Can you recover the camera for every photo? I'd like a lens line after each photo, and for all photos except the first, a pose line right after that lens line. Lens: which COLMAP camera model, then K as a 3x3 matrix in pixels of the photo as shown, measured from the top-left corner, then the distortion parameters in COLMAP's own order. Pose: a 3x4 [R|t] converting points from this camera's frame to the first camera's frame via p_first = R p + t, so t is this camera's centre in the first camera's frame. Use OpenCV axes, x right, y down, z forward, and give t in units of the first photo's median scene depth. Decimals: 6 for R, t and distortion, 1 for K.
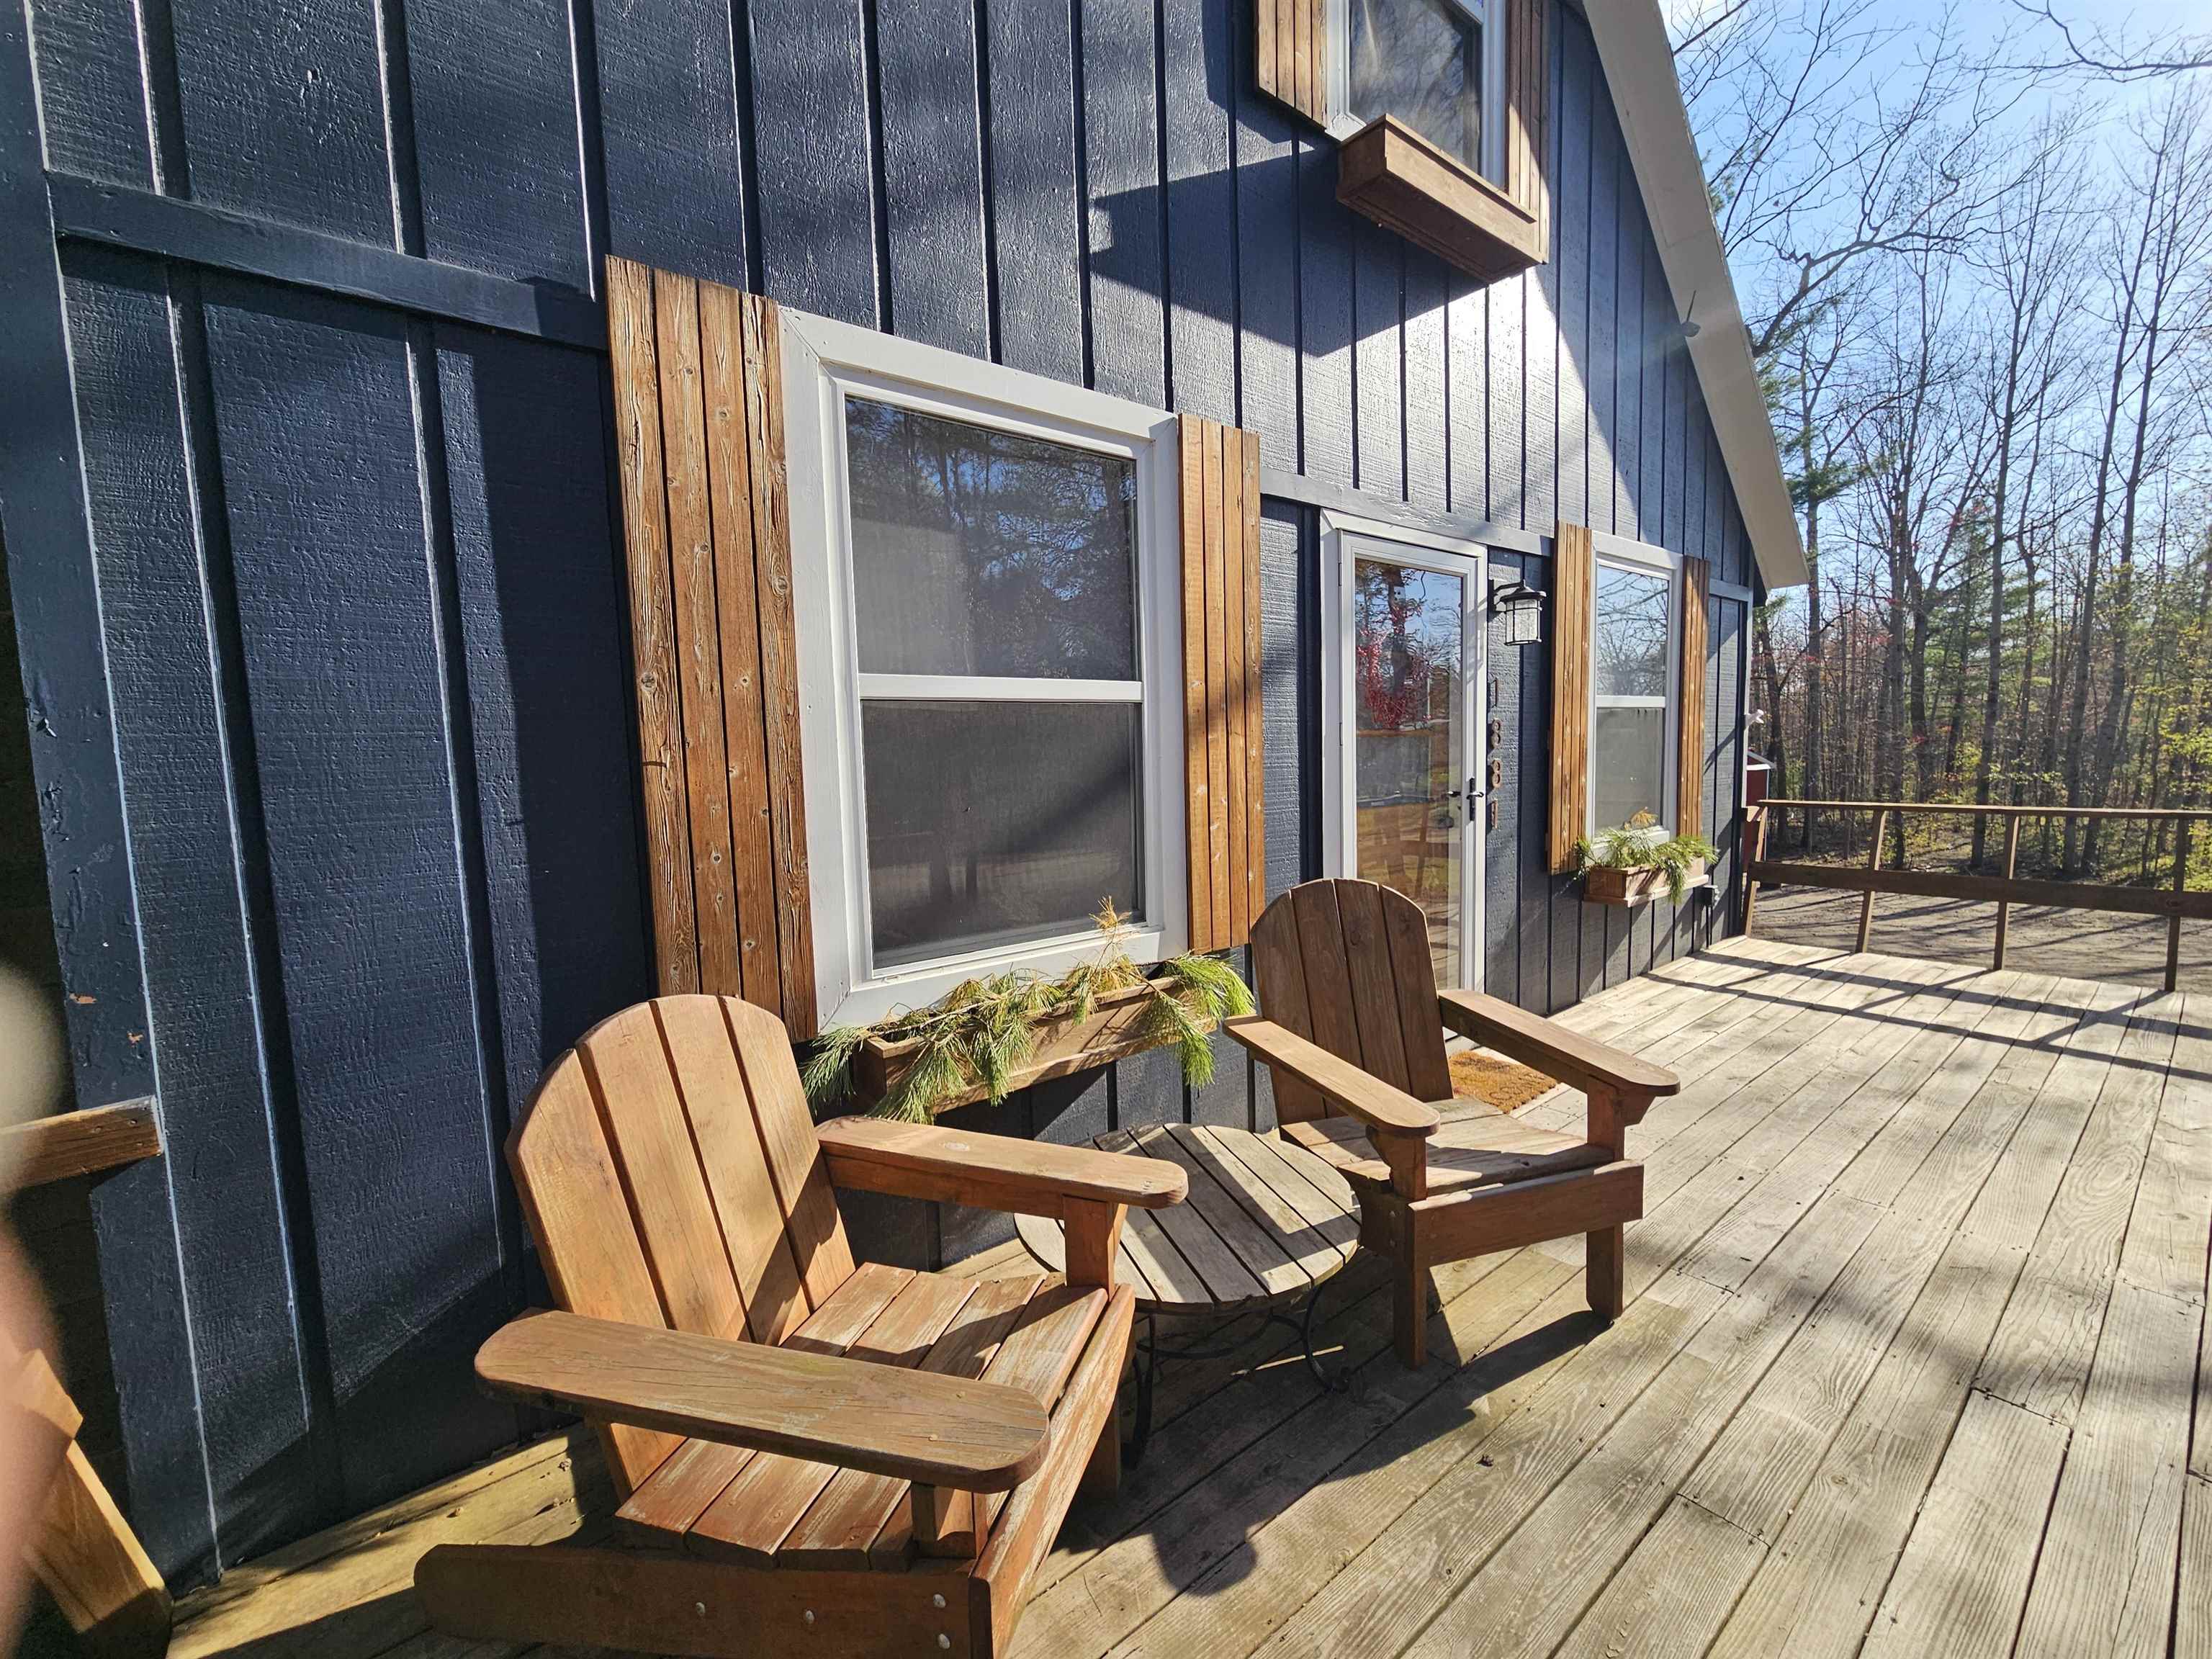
lens RADIAL K [[901.6, 0, 1108.3], [0, 901.6, 825.1], [0, 0, 1]] dist [-0.000395, -0.000331]
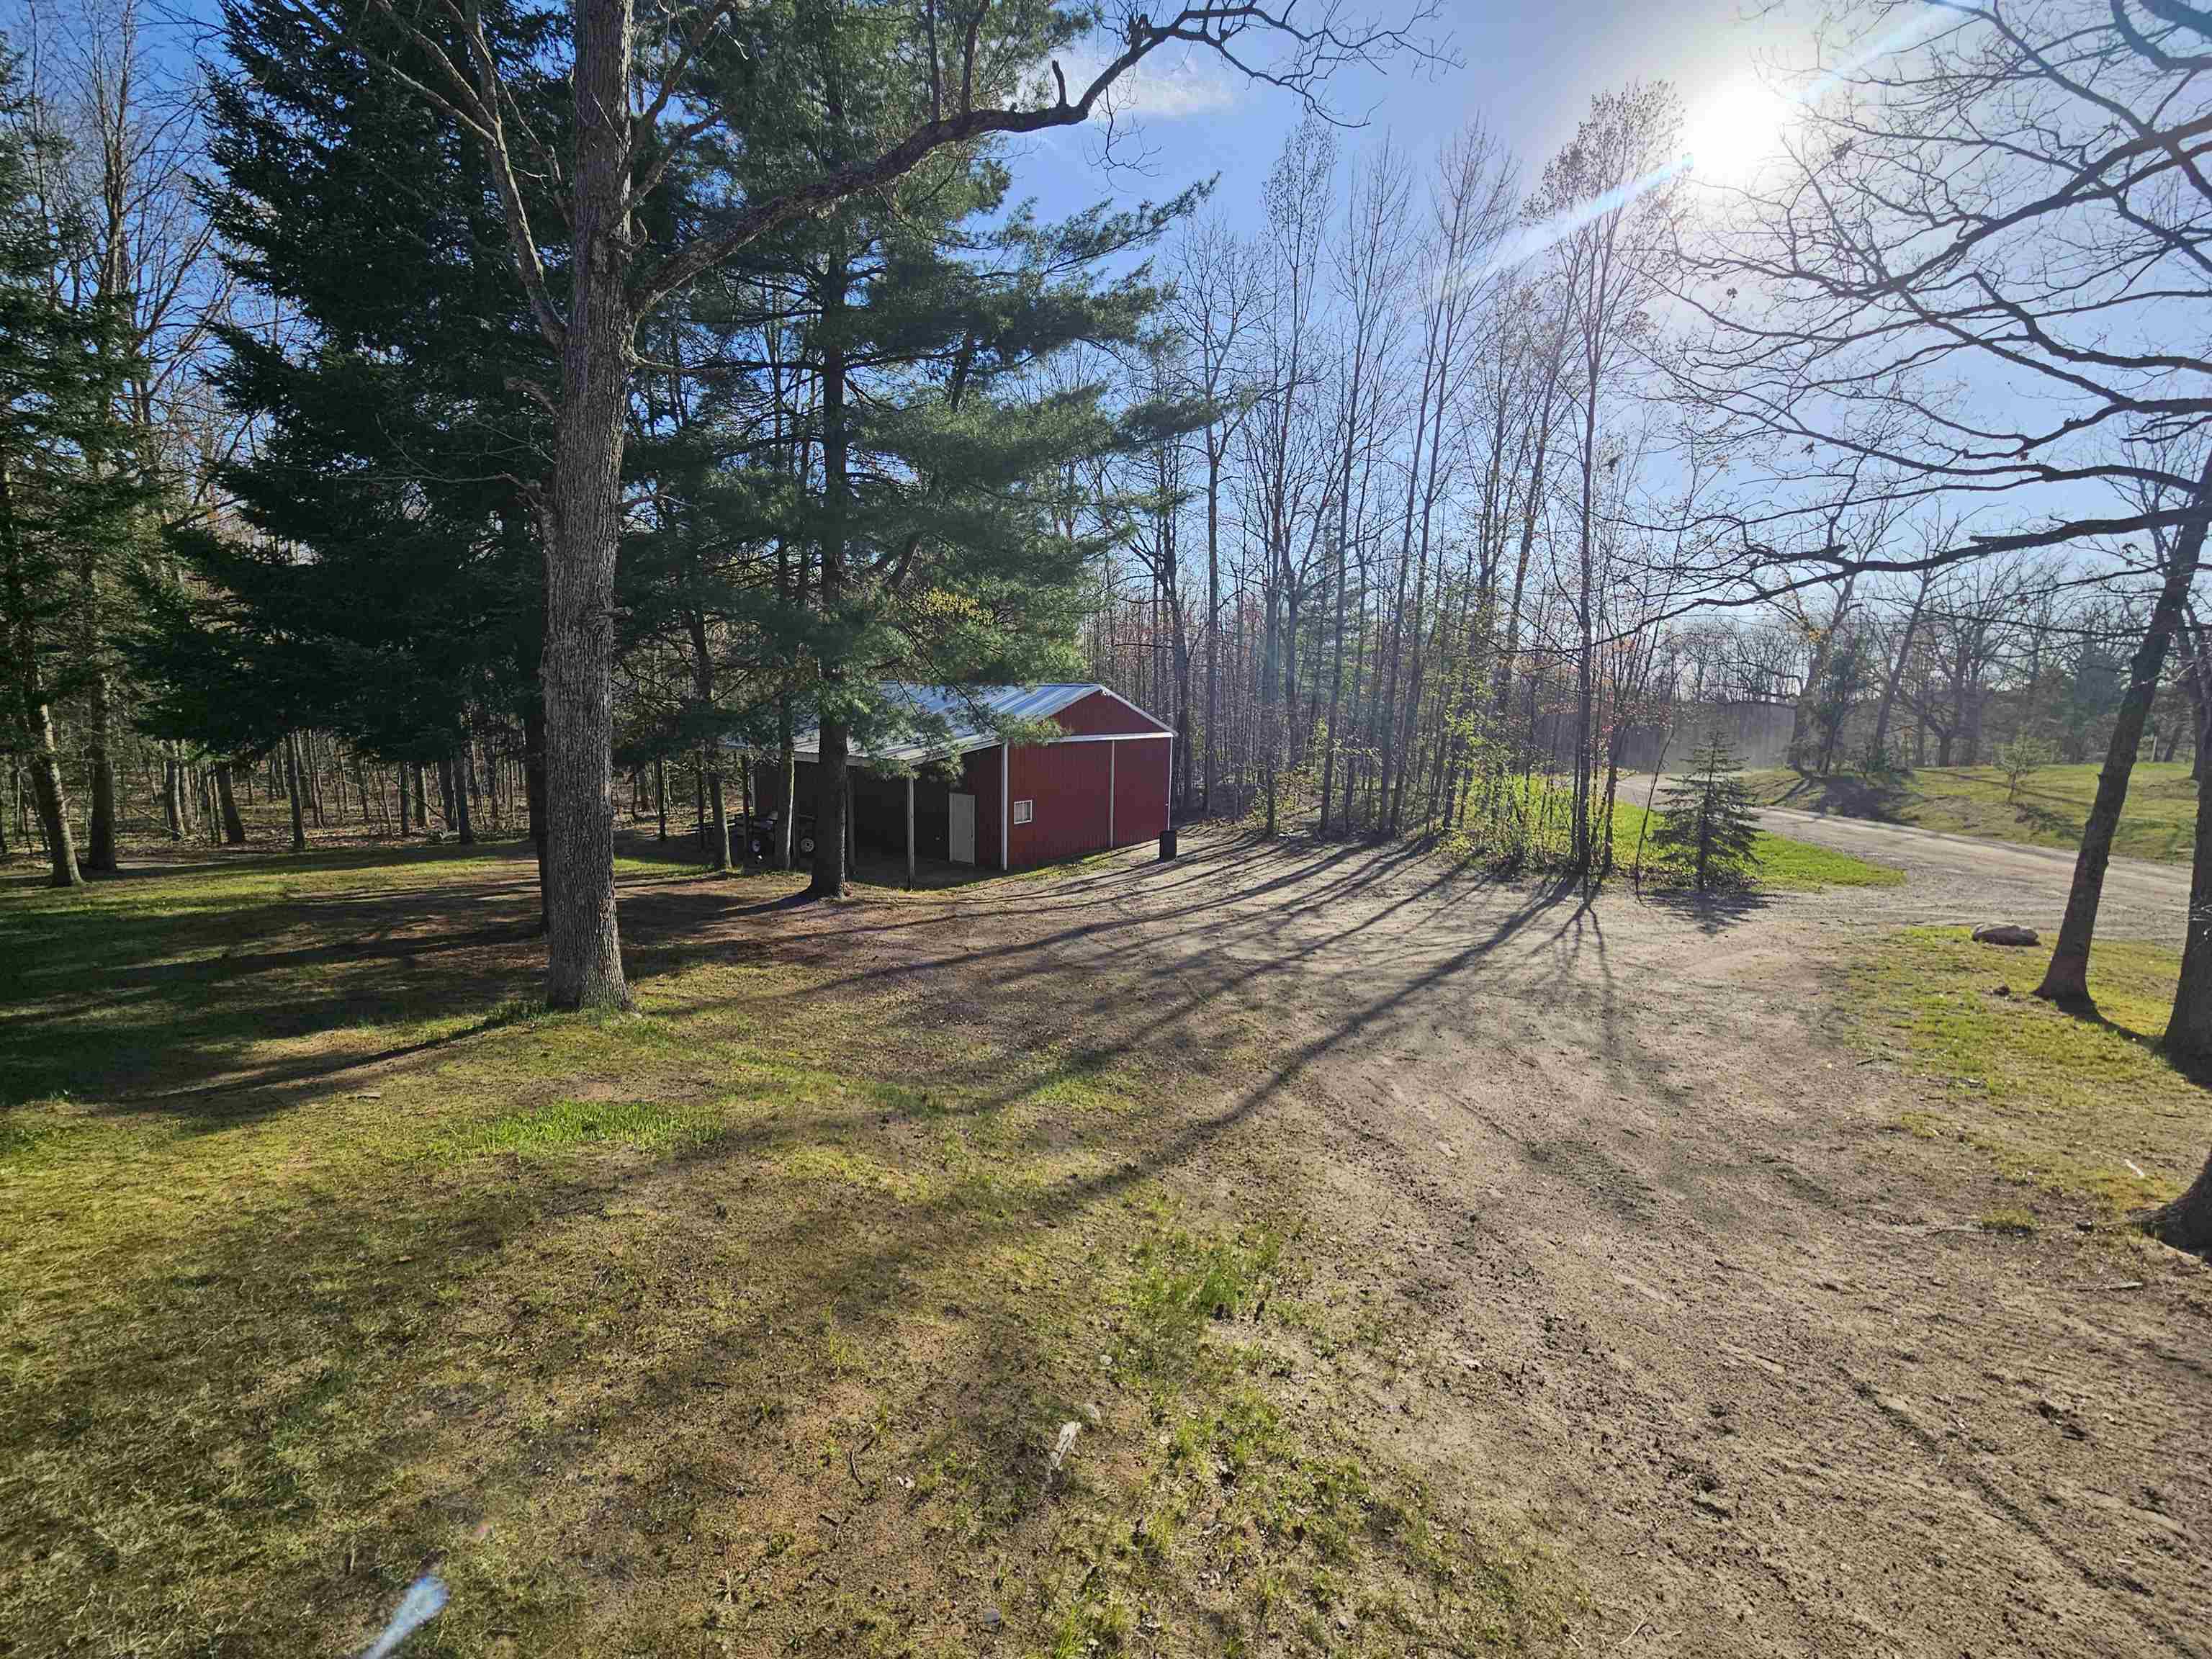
lens RADIAL K [[901.6, 0, 1103.3], [0, 901.6, 831.9], [0, 0, 1]] dist [-0.000395, -0.000331]
pose [[0.865697, -0.028301, 0.499768, 0.143973], [-0.002509, 0.998143, 0.060869, -0.016611], [-0.500562, -0.053948, 0.864018, 0.145894]]
